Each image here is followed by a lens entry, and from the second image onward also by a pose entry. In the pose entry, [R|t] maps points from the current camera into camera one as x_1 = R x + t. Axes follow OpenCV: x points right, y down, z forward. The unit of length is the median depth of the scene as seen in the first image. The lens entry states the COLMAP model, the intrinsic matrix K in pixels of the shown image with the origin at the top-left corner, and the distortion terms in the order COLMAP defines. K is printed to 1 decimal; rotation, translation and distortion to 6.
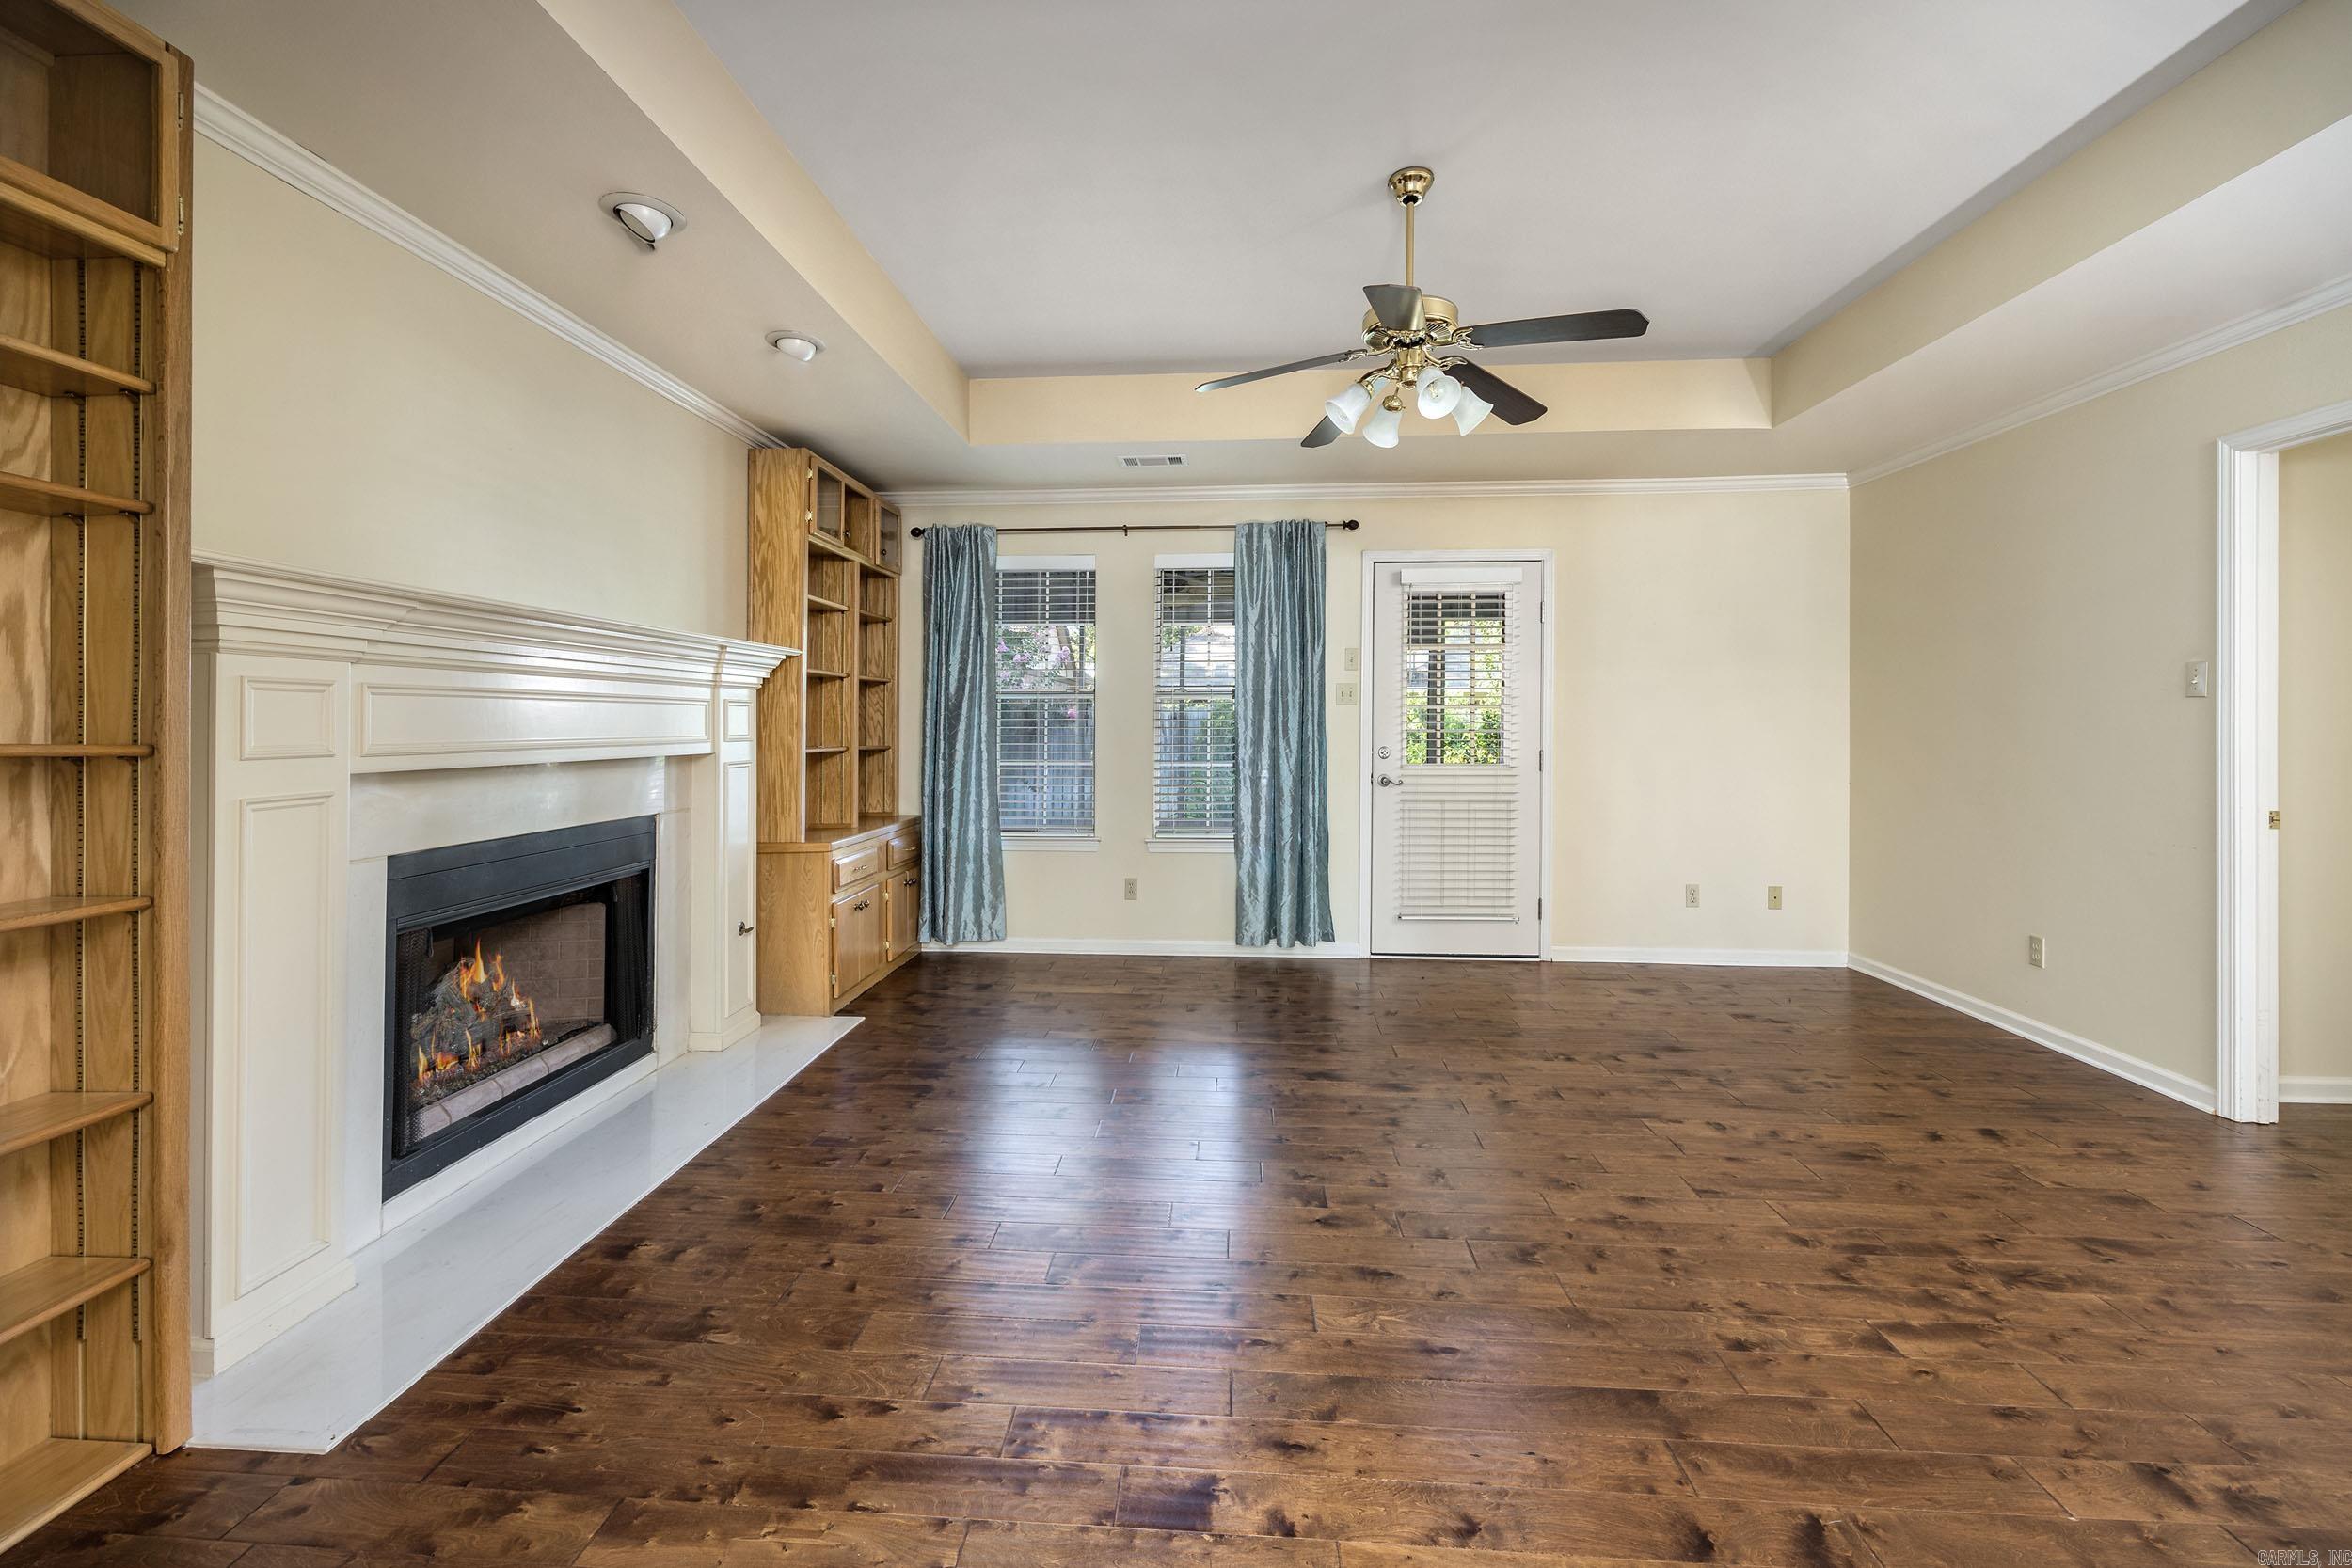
lens RADIAL K [[1021.6, 0, 1173.2], [0, 1021.6, 718.7], [0, 0, 1]] dist [0.001805, -0.000091]
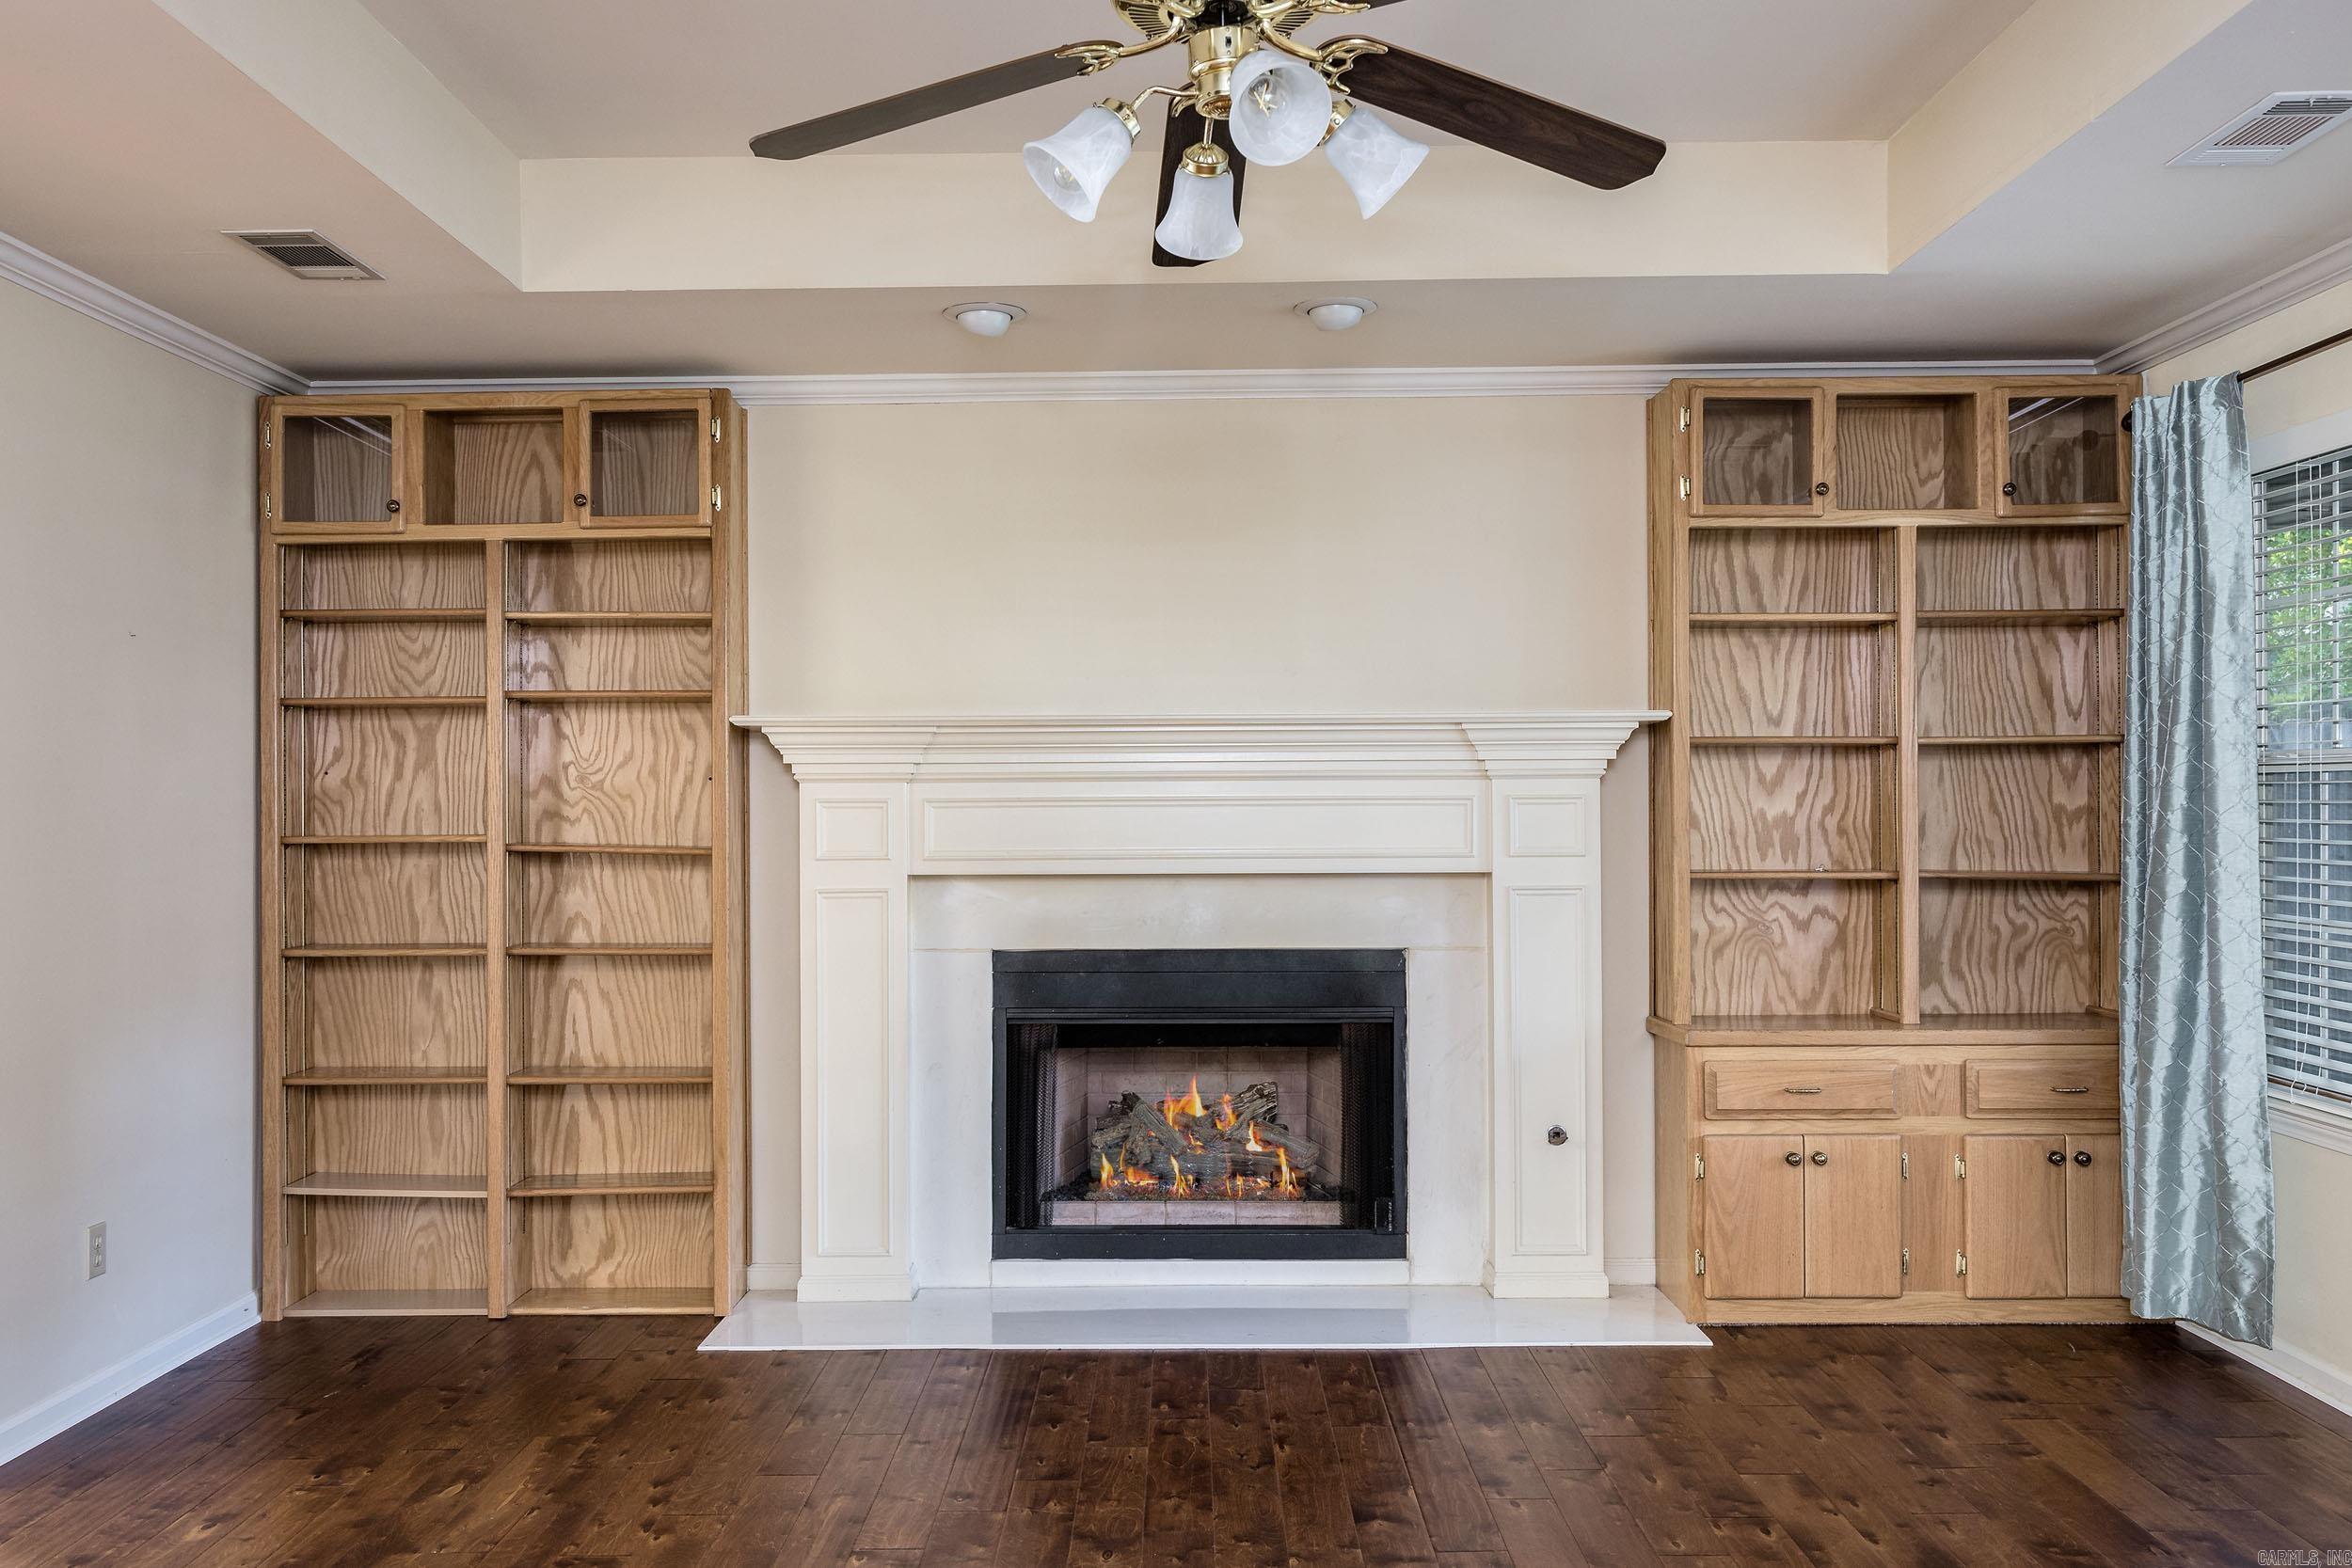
lens RADIAL K [[1844.1, 0, 1176.0], [0, 1844.1, 784.0], [0, 0, 1]] dist [-0.008446, 0.005203]
pose [[0.021665, -0.005765, -0.999749, 0.811880], [0.010992, 0.999924, -0.005527, -0.022059], [0.999705, -0.010870, 0.021727, 0.751665]]
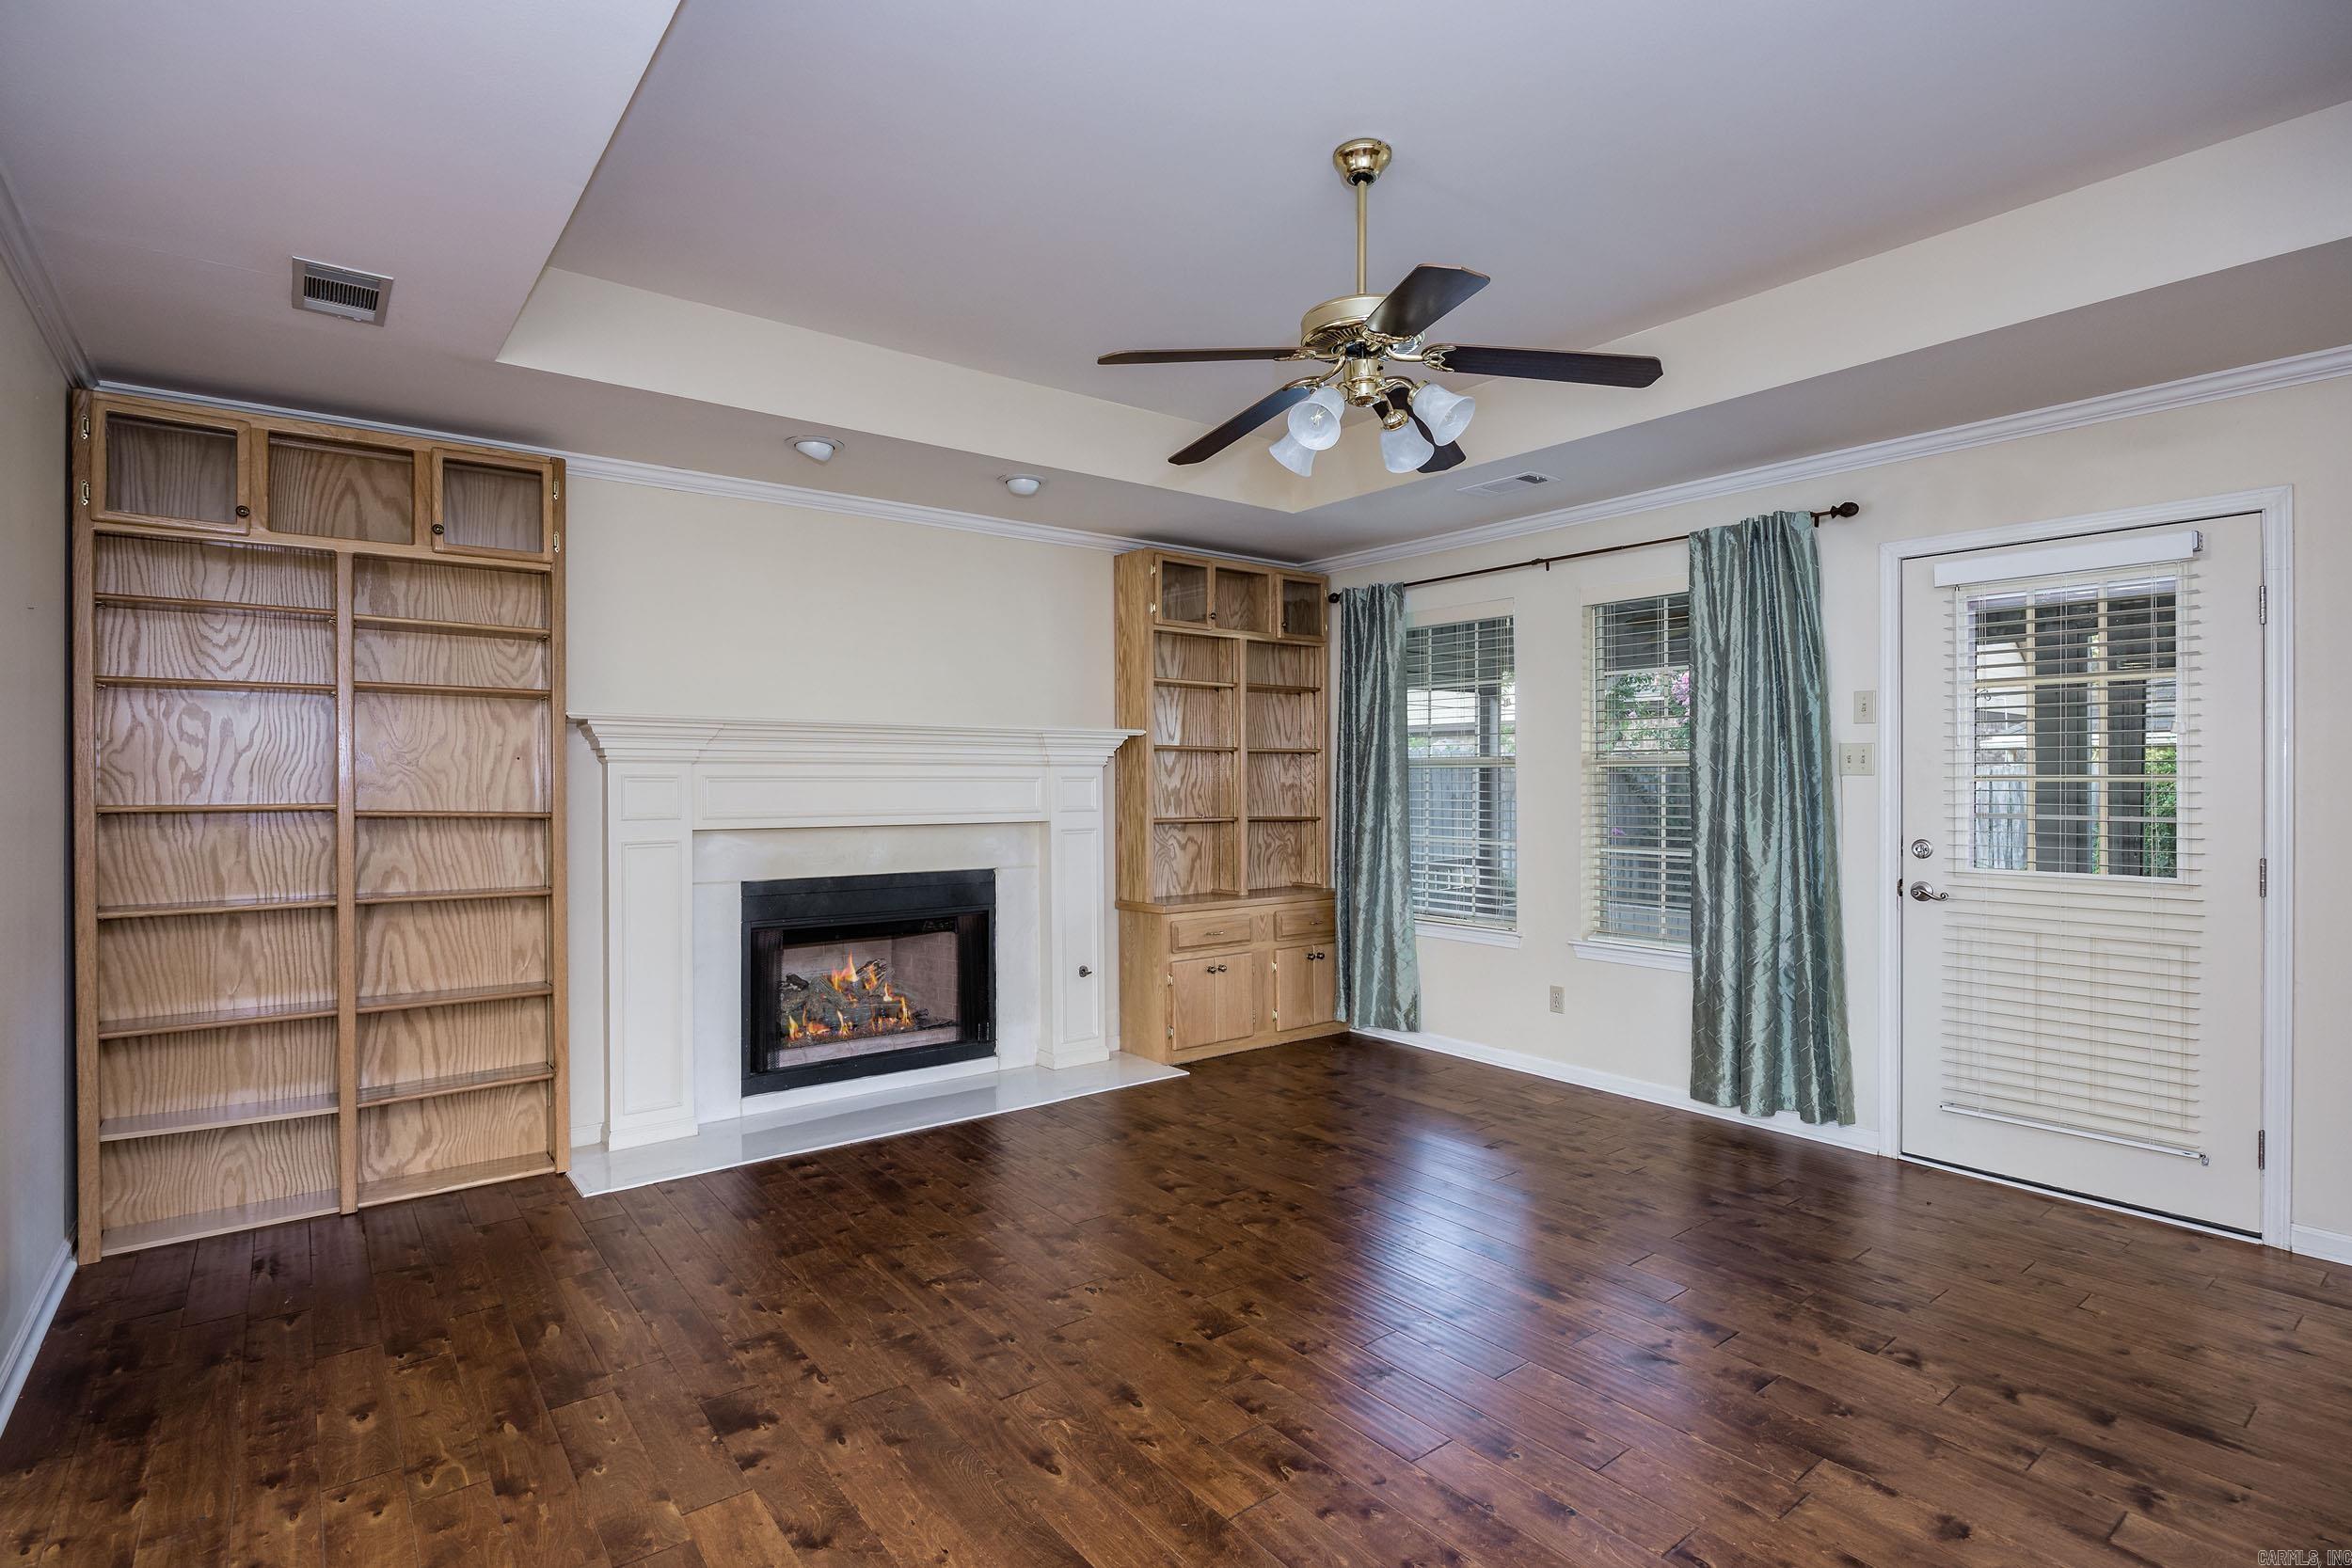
lens RADIAL K [[1149.4, 0, 1108.8], [0, 1149.4, 771.0], [0, 0, 1]] dist [-0.006285, -0.000767]
pose [[0.629431, -0.001601, -0.777055, 0.641998], [0.001550, 0.999998, -0.000805, -0.023561], [0.777055, -0.000697, 0.629432, 0.200260]]
